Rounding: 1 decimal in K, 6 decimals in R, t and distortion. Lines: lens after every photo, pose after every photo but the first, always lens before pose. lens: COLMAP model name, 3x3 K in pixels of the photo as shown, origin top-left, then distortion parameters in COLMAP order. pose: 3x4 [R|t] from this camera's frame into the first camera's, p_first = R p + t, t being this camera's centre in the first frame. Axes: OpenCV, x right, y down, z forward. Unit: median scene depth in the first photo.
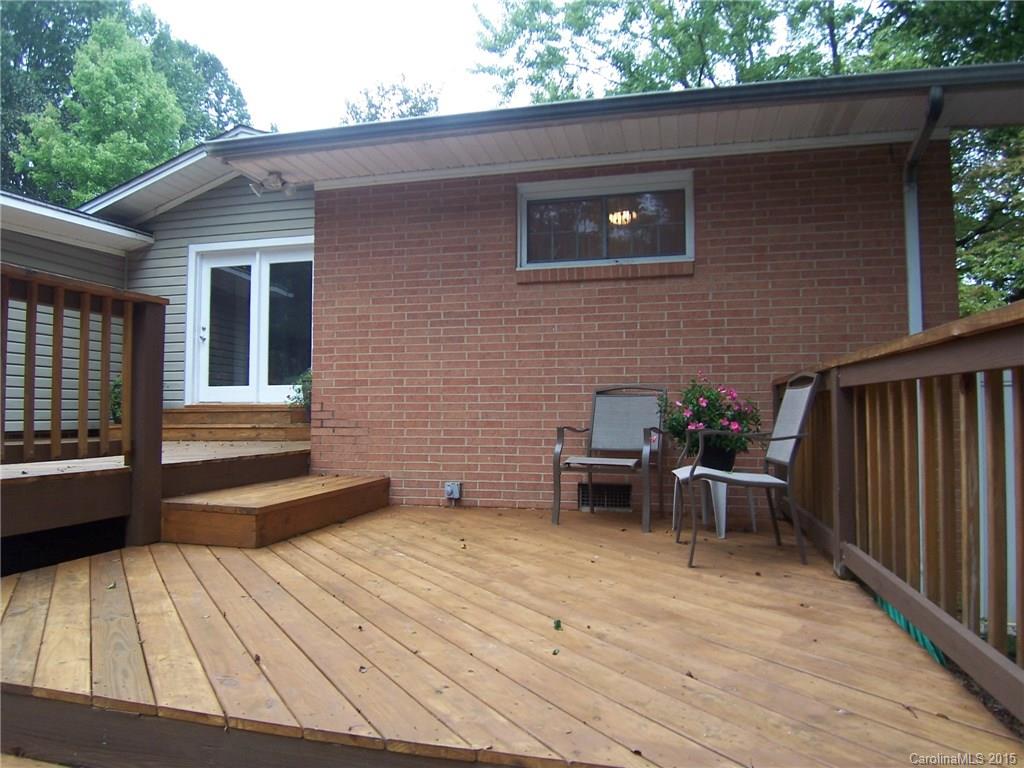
lens RADIAL K [[694.5, 0, 503.8], [0, 694.5, 374.7], [0, 0, 1]] dist [-0.019264, -0.035297]
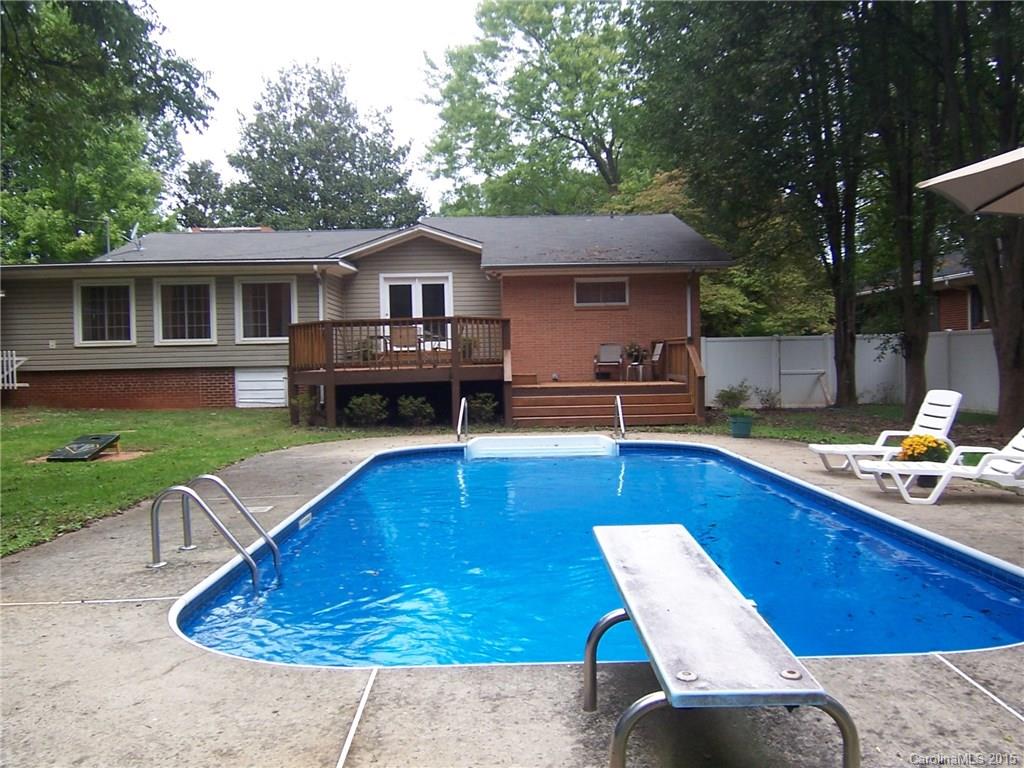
lens RADIAL K [[1156.5, 0, 512.0], [0, 1156.5, 384.0], [0, 0, 1]] dist [0.007613, 0.004810]
pose [[0.952163, -0.022997, 0.304723, -1.123314], [0.002136, 0.997641, 0.068616, -0.096031], [-0.305582, -0.064682, 0.949966, -2.366294]]
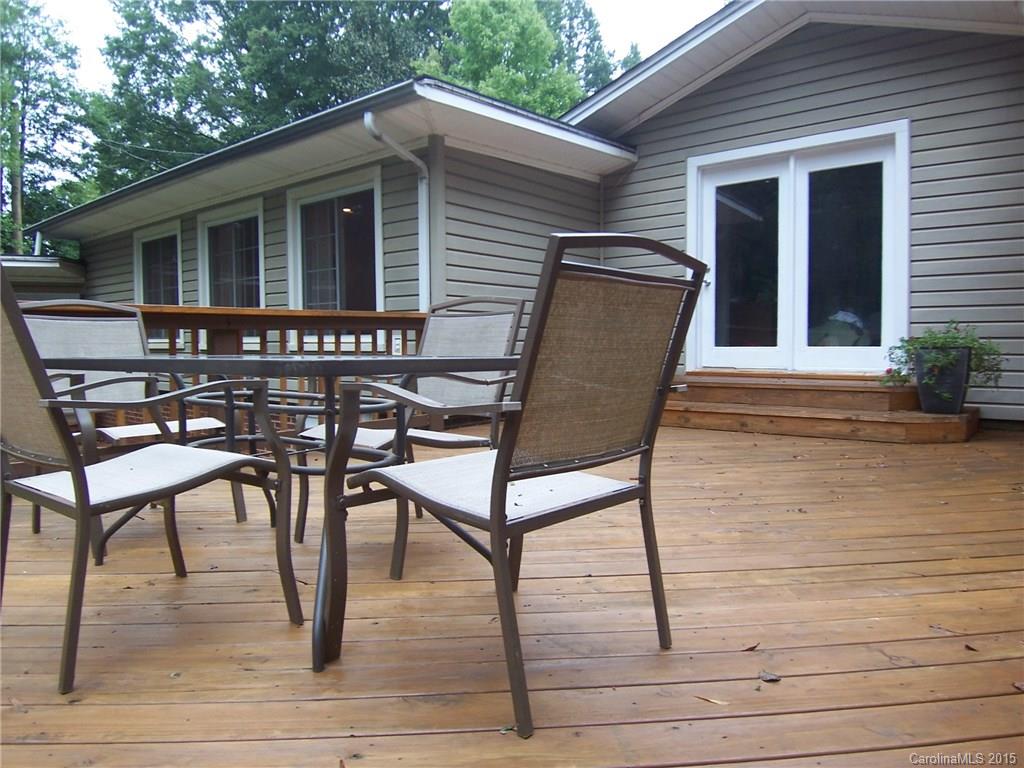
lens RADIAL K [[694.5, 0, 503.8], [0, 694.5, 374.7], [0, 0, 1]] dist [-0.019264, -0.035297]
pose [[0.896755, 0.019094, -0.442116, -0.295983], [0.027041, 0.994837, 0.097812, -0.032707], [0.441701, -0.099669, 0.891609, 0.216728]]
